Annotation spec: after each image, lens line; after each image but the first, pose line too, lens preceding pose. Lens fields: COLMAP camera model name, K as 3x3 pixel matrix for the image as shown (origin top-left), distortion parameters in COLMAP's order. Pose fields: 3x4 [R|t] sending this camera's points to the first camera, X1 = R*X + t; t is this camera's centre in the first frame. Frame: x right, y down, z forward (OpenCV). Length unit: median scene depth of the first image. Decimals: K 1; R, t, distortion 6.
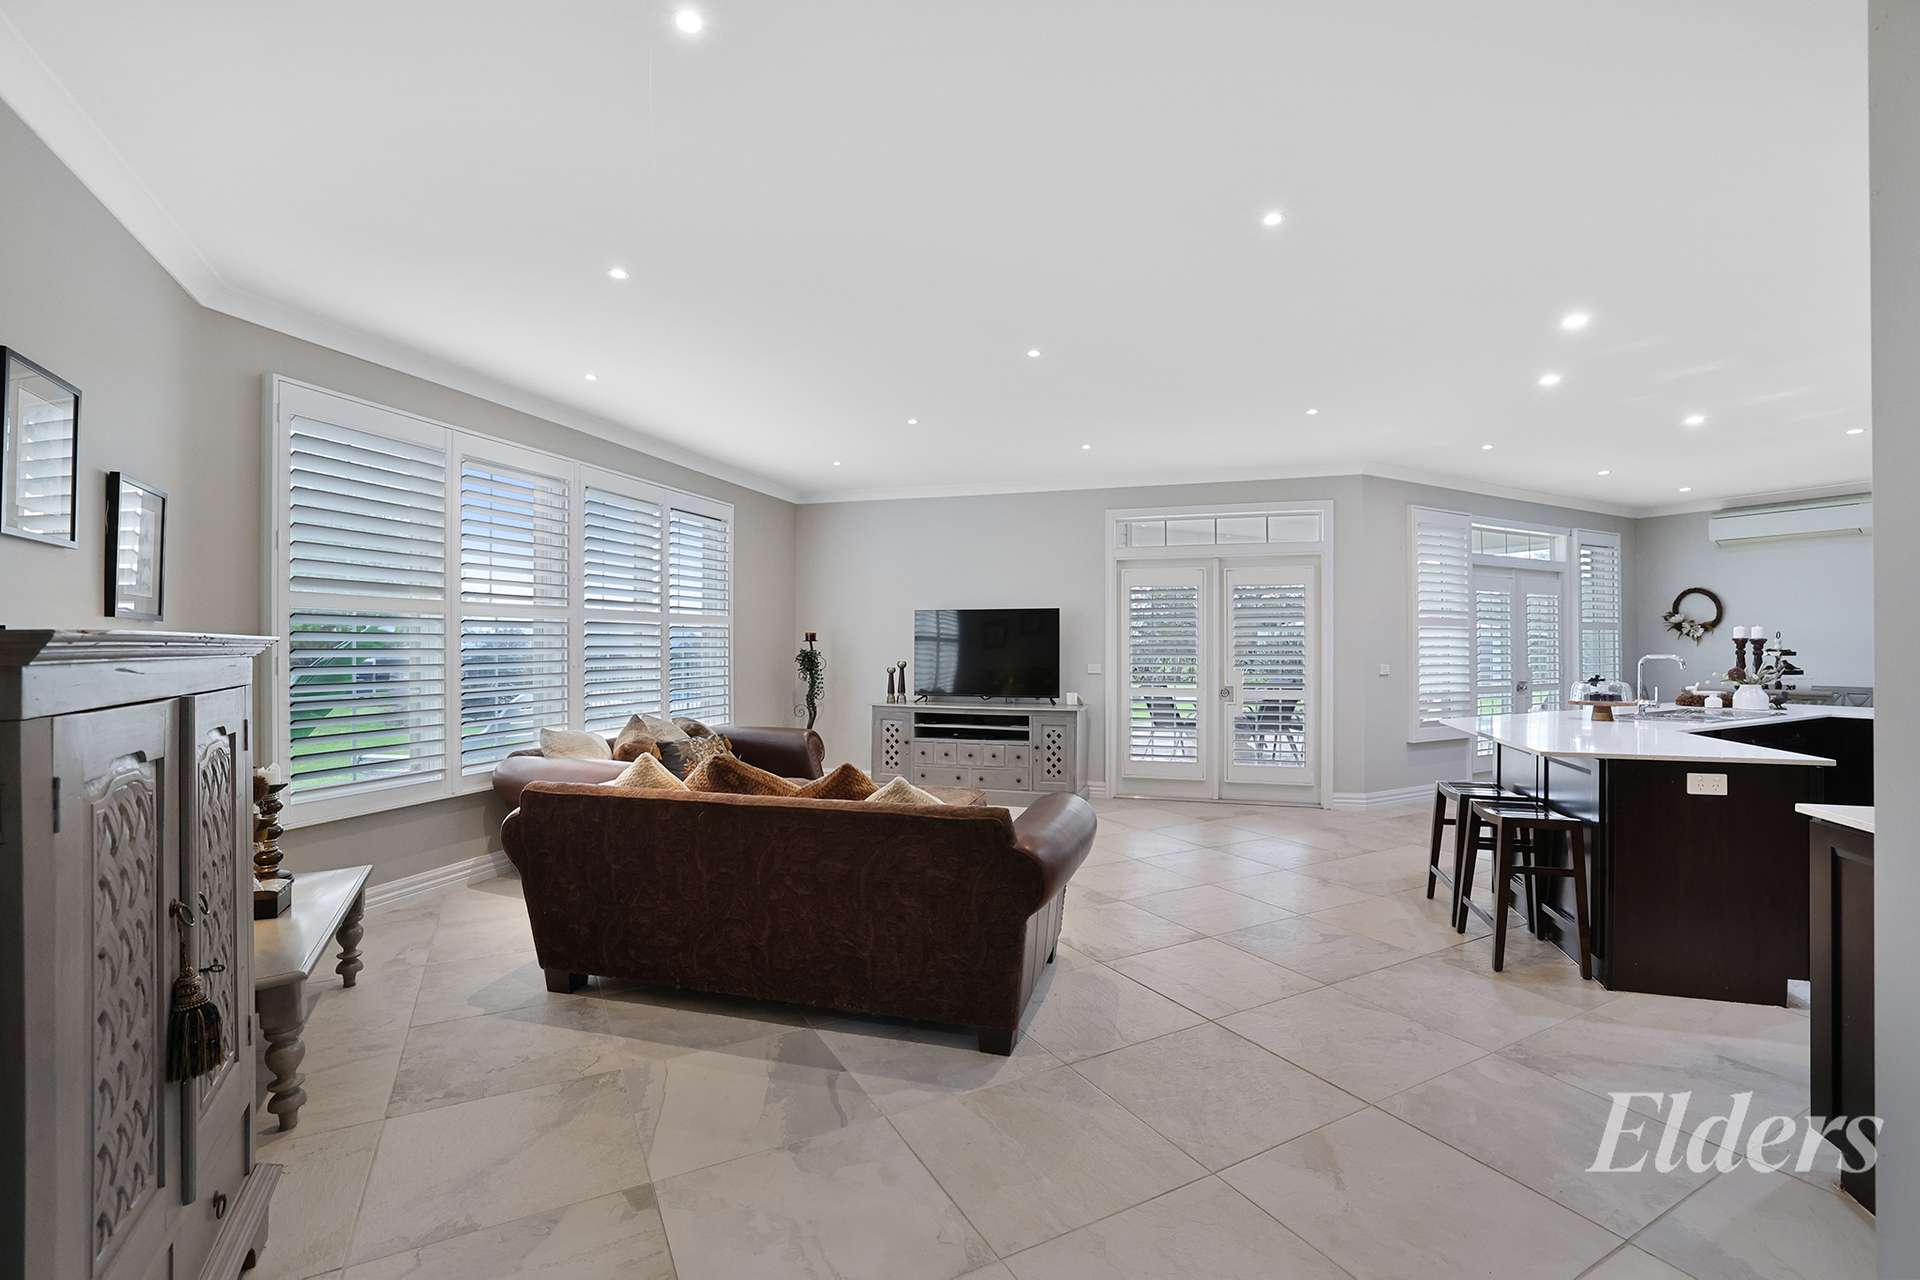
lens RADIAL K [[829.7, 0, 956.5], [0, 829.7, 635.8], [0, 0, 1]] dist [-0.049311, 0.020043]
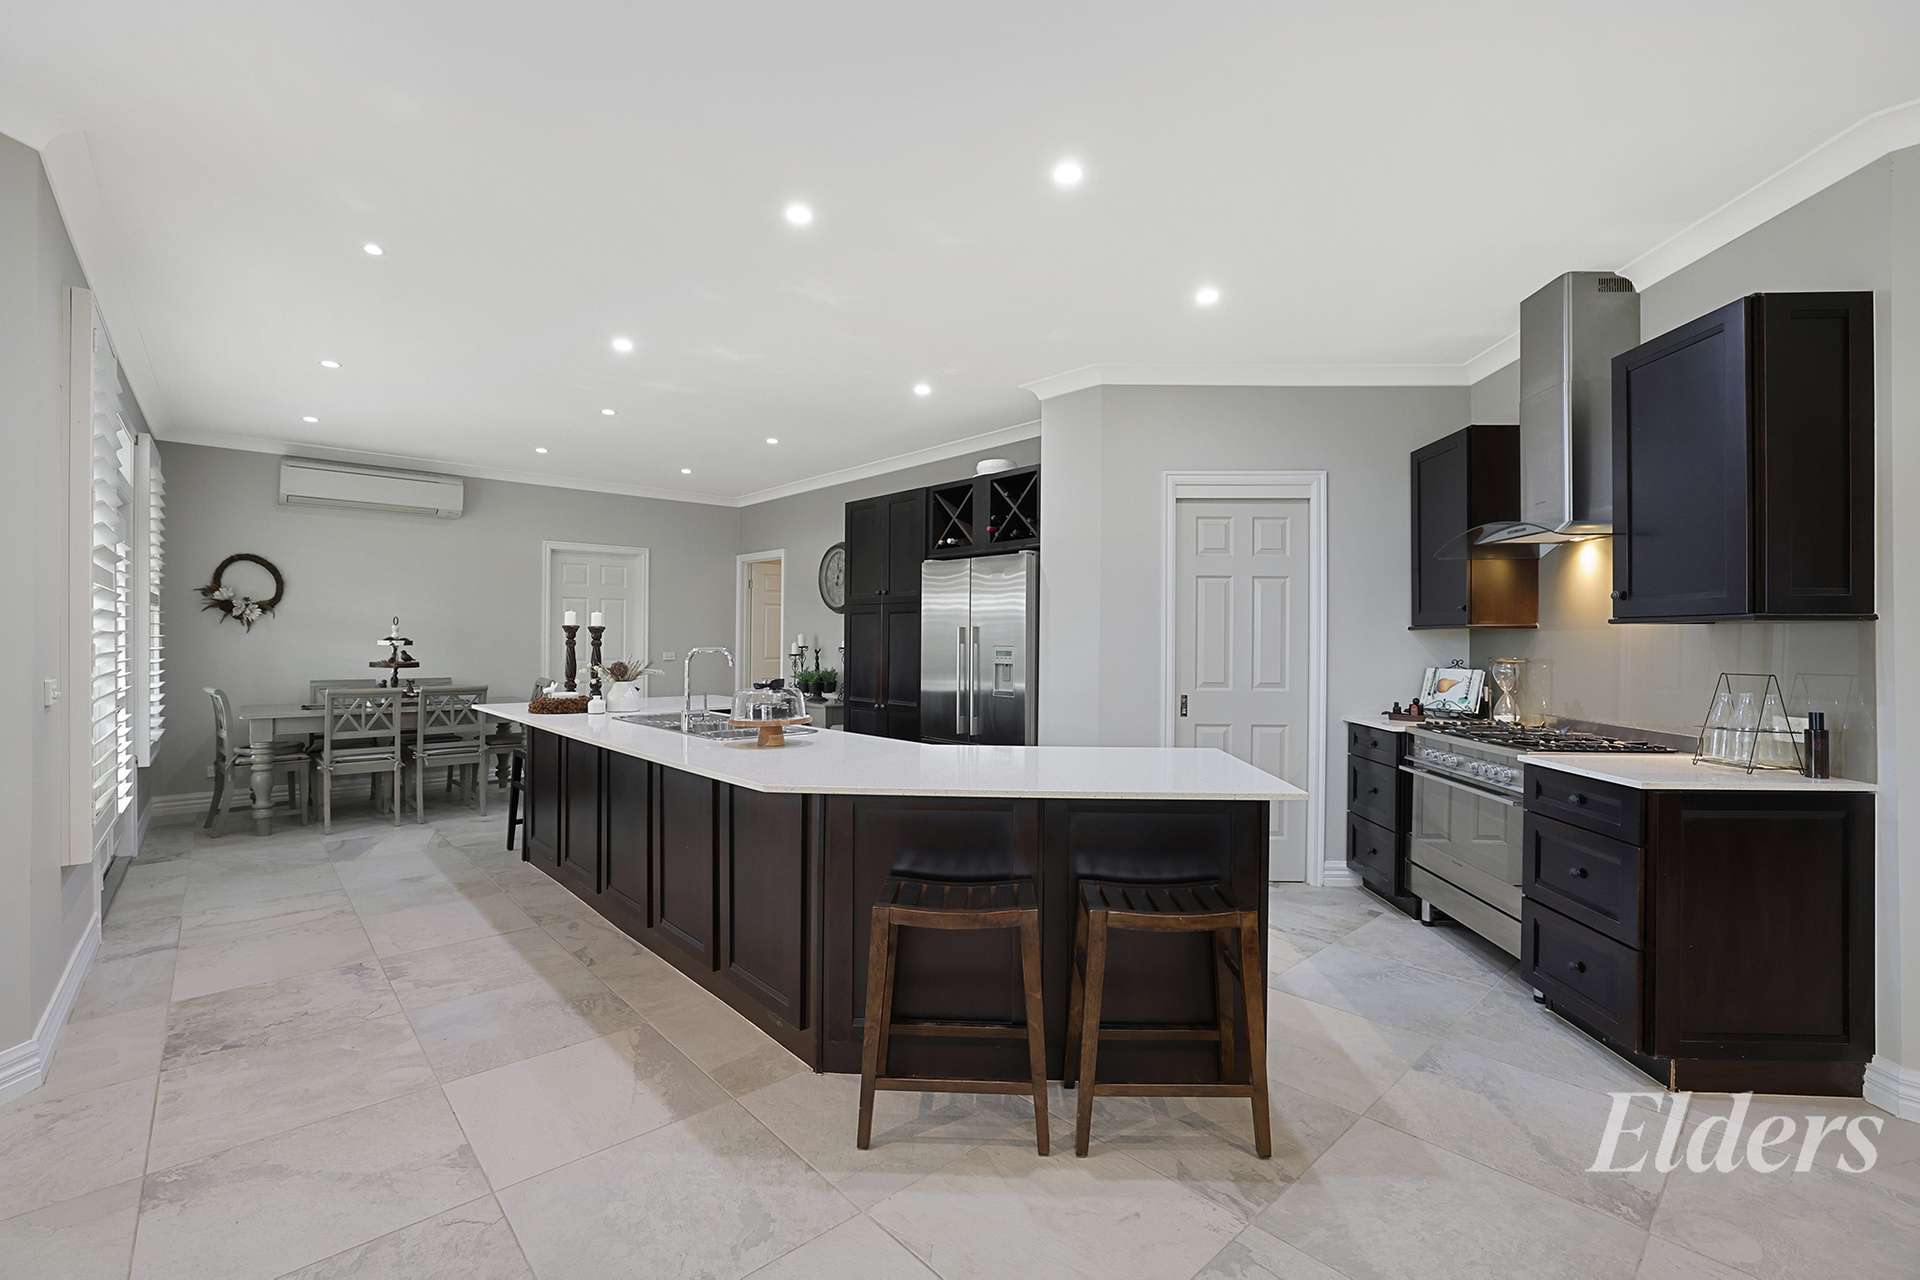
lens RADIAL K [[829.7, 0, 956.5], [0, 829.7, 635.8], [0, 0, 1]] dist [-0.049311, 0.020043]
pose [[-0.241034, 0.001408, 0.970516, 0.050201], [-0.019502, 0.999790, -0.006294, 0.008489], [-0.970321, -0.020444, -0.240956, 0.602687]]
